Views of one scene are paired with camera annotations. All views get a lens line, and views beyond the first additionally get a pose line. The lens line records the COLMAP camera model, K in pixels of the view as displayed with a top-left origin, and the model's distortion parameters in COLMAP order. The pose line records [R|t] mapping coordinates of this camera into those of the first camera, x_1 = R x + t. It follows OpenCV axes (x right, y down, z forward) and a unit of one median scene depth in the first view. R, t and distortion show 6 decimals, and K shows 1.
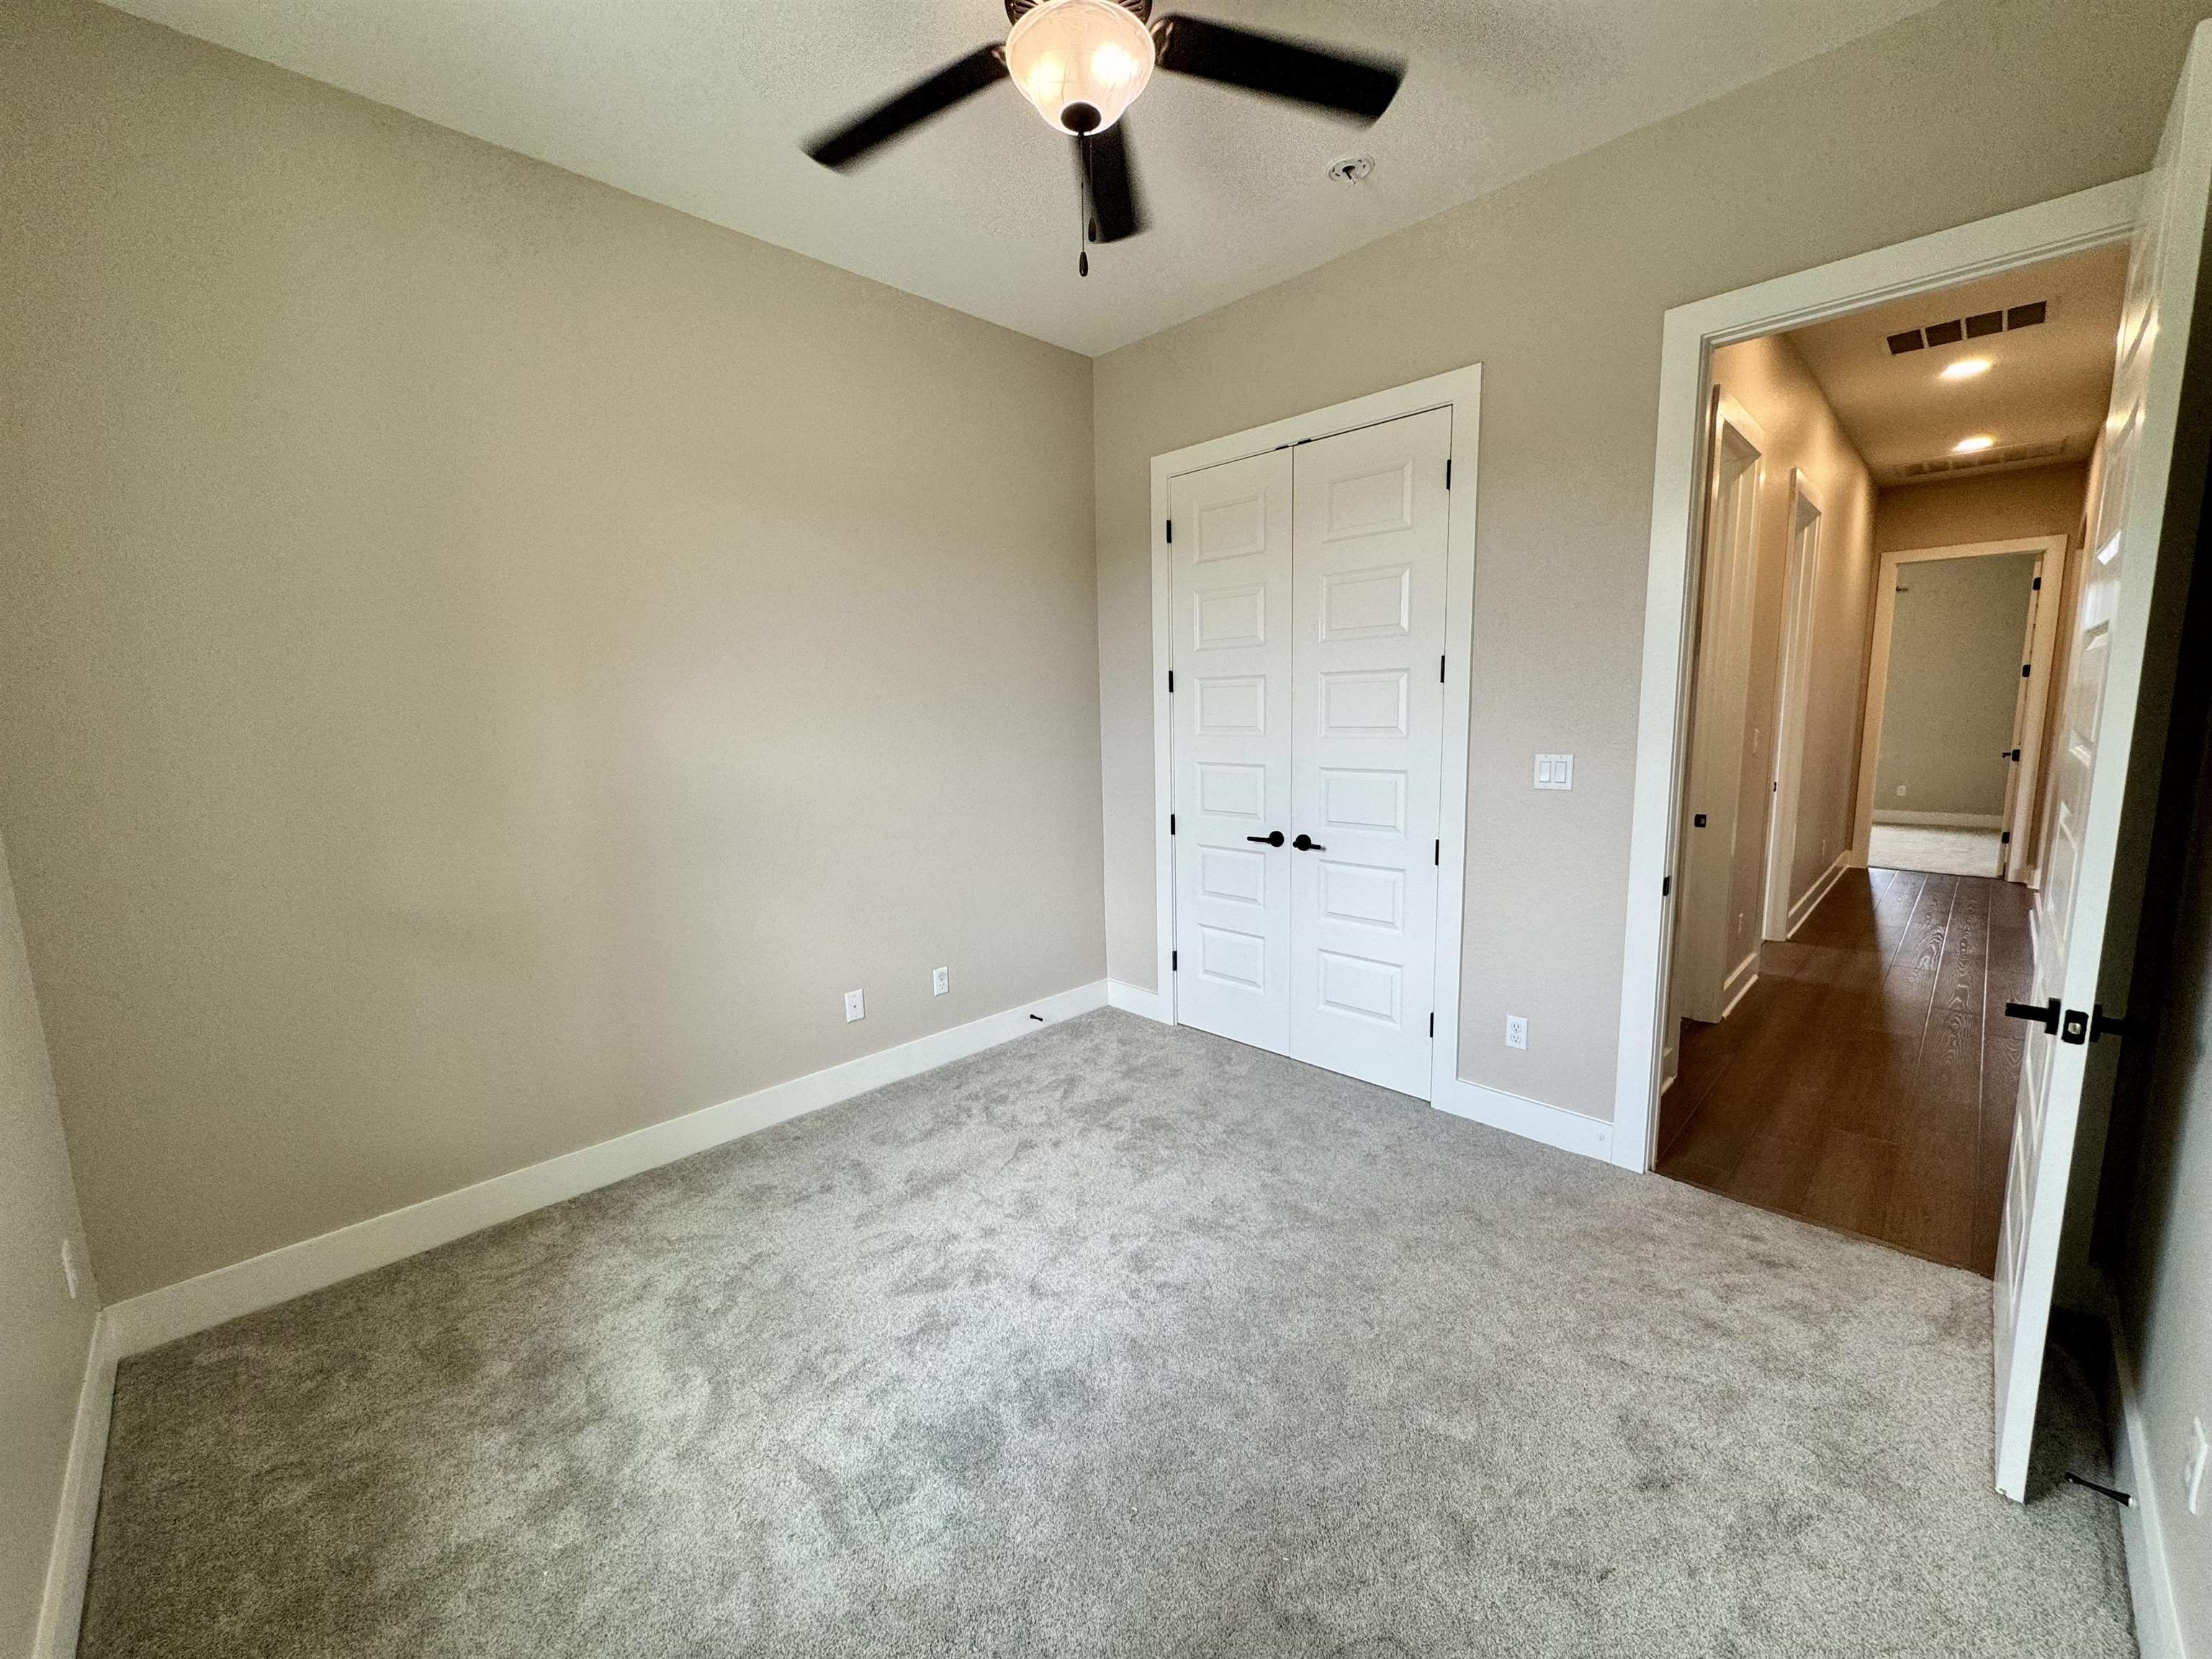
lens RADIAL K [[885.7, 0, 1115.3], [0, 885.7, 859.5], [0, 0, 1]] dist [-0.008081, -0.000050]
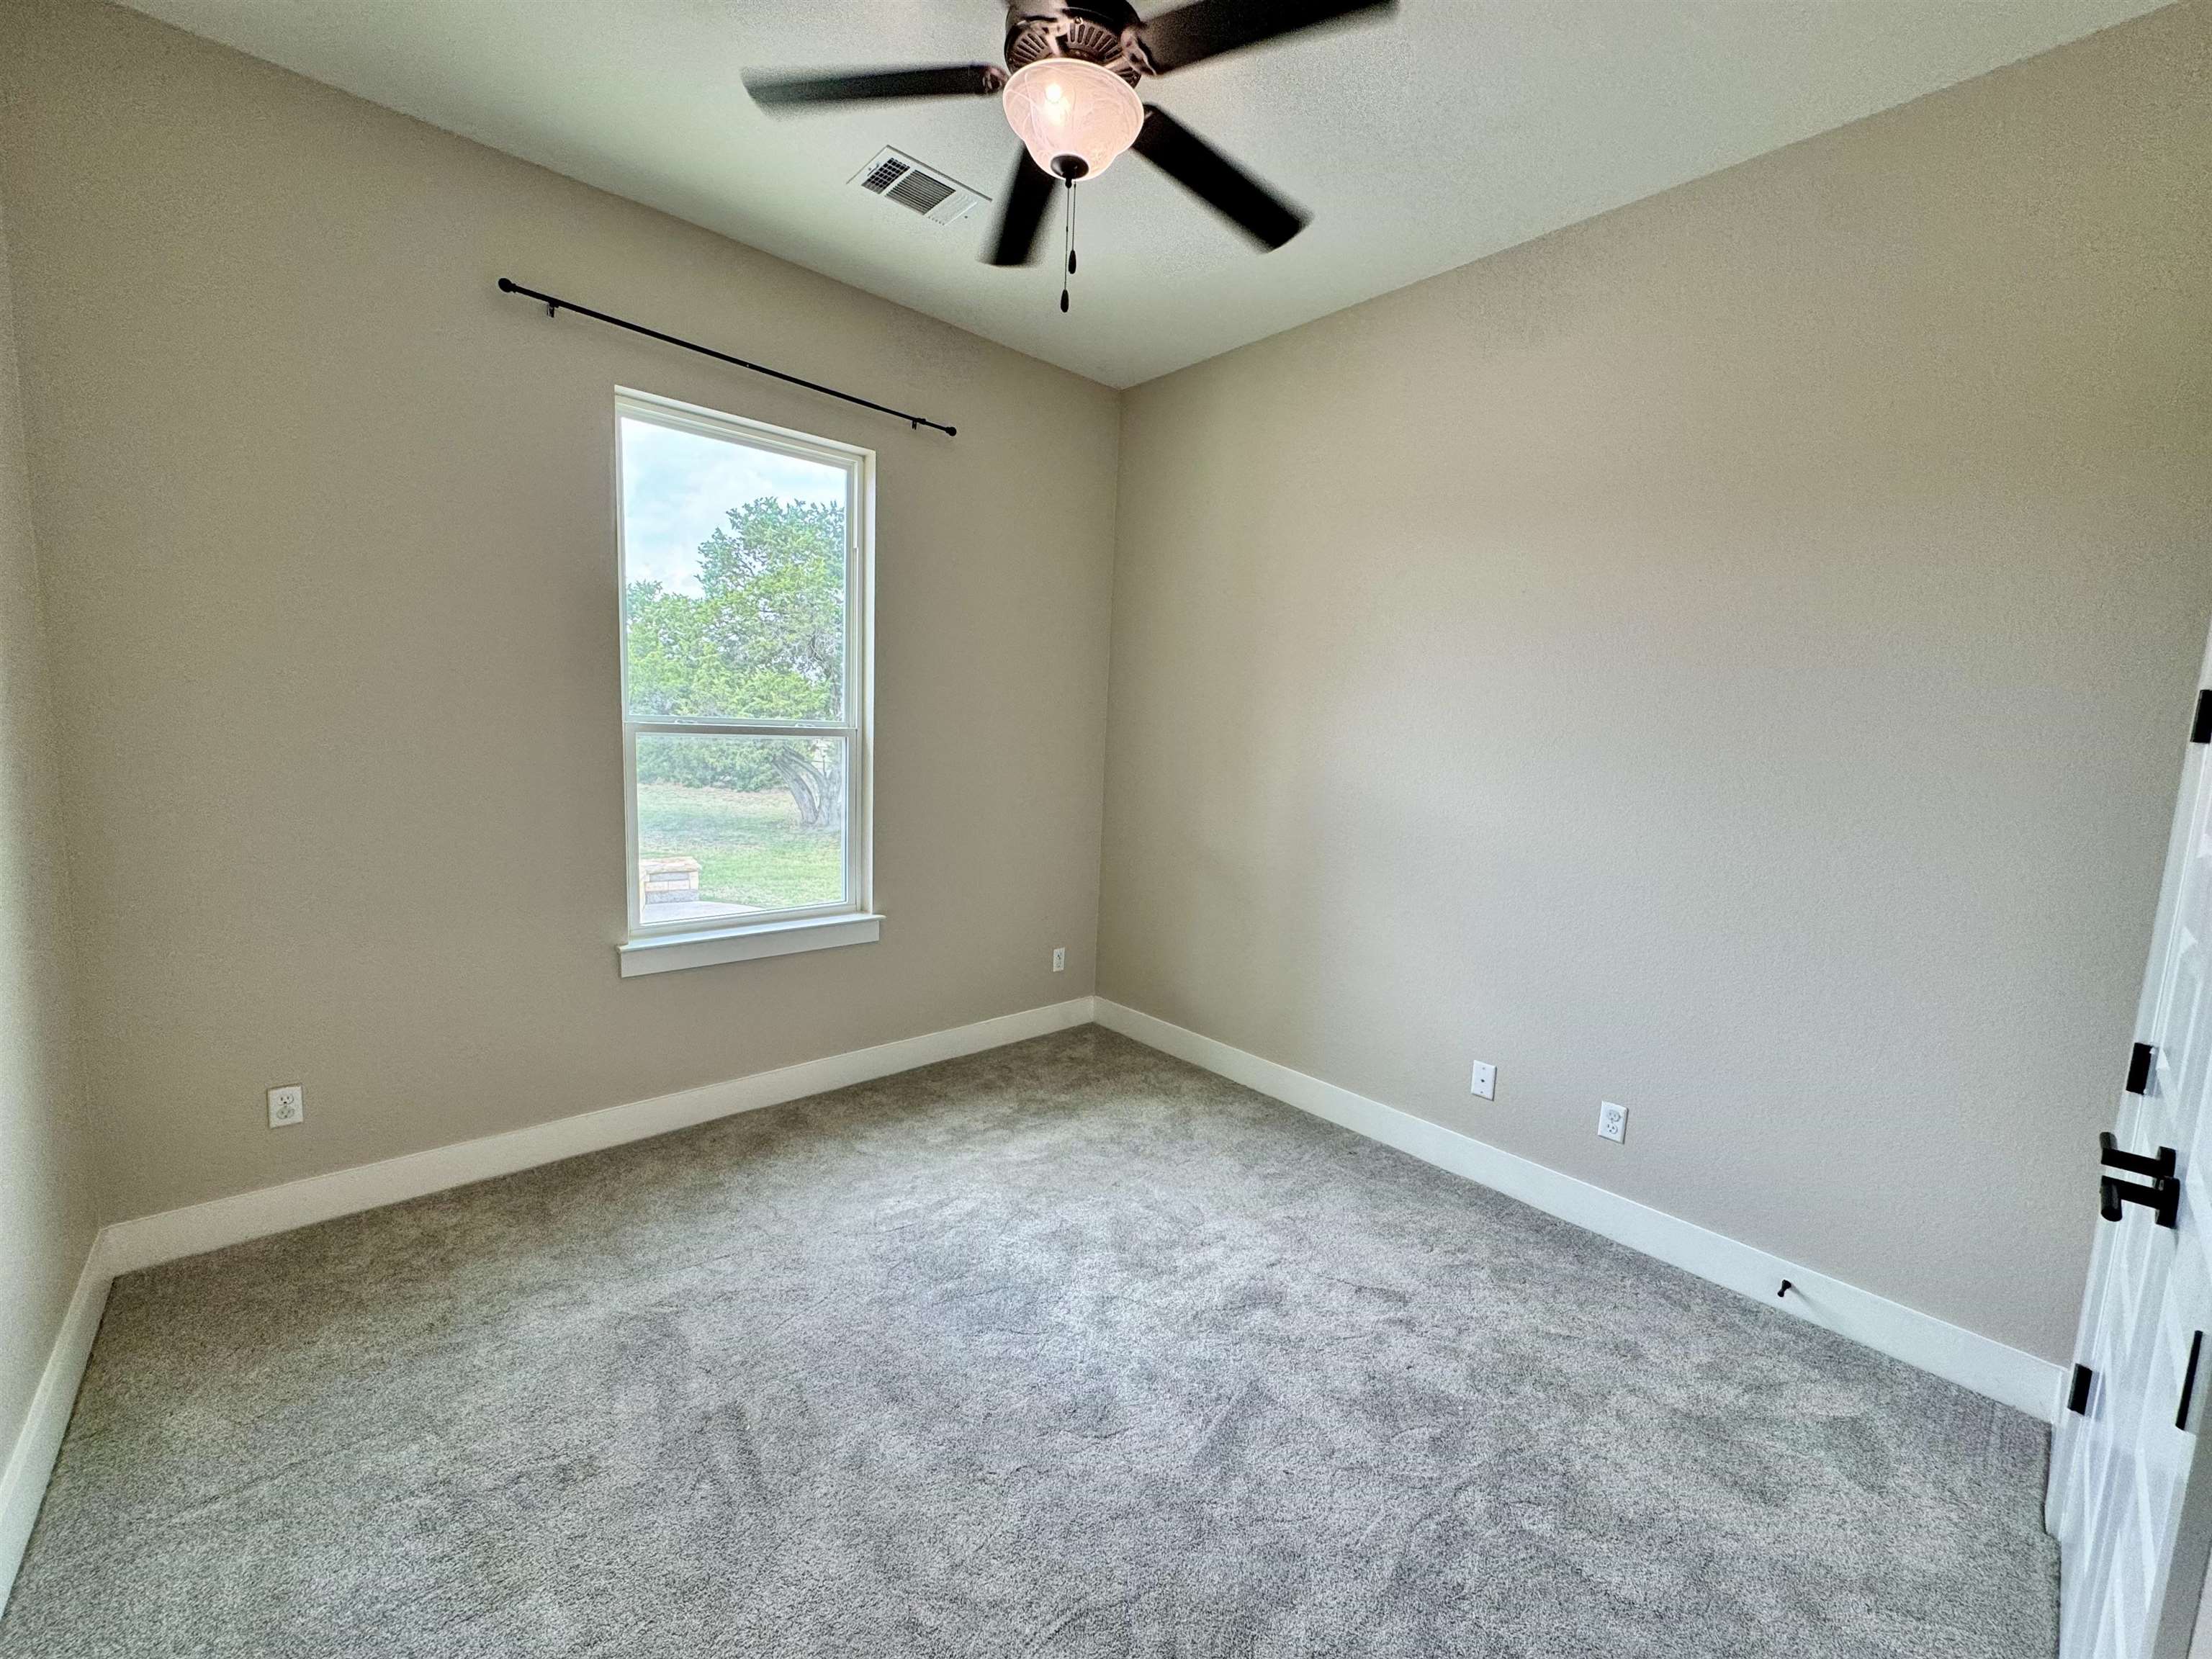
lens RADIAL K [[881.1, 0, 1106.5], [0, 881.1, 831.6], [0, 0, 1]] dist [-0.002321, 0.000508]
pose [[-0.069691, 0.131947, -0.988804, 0.682873], [-0.214323, 0.966087, 0.144021, -0.143455], [0.974274, 0.221960, -0.039048, 0.747289]]
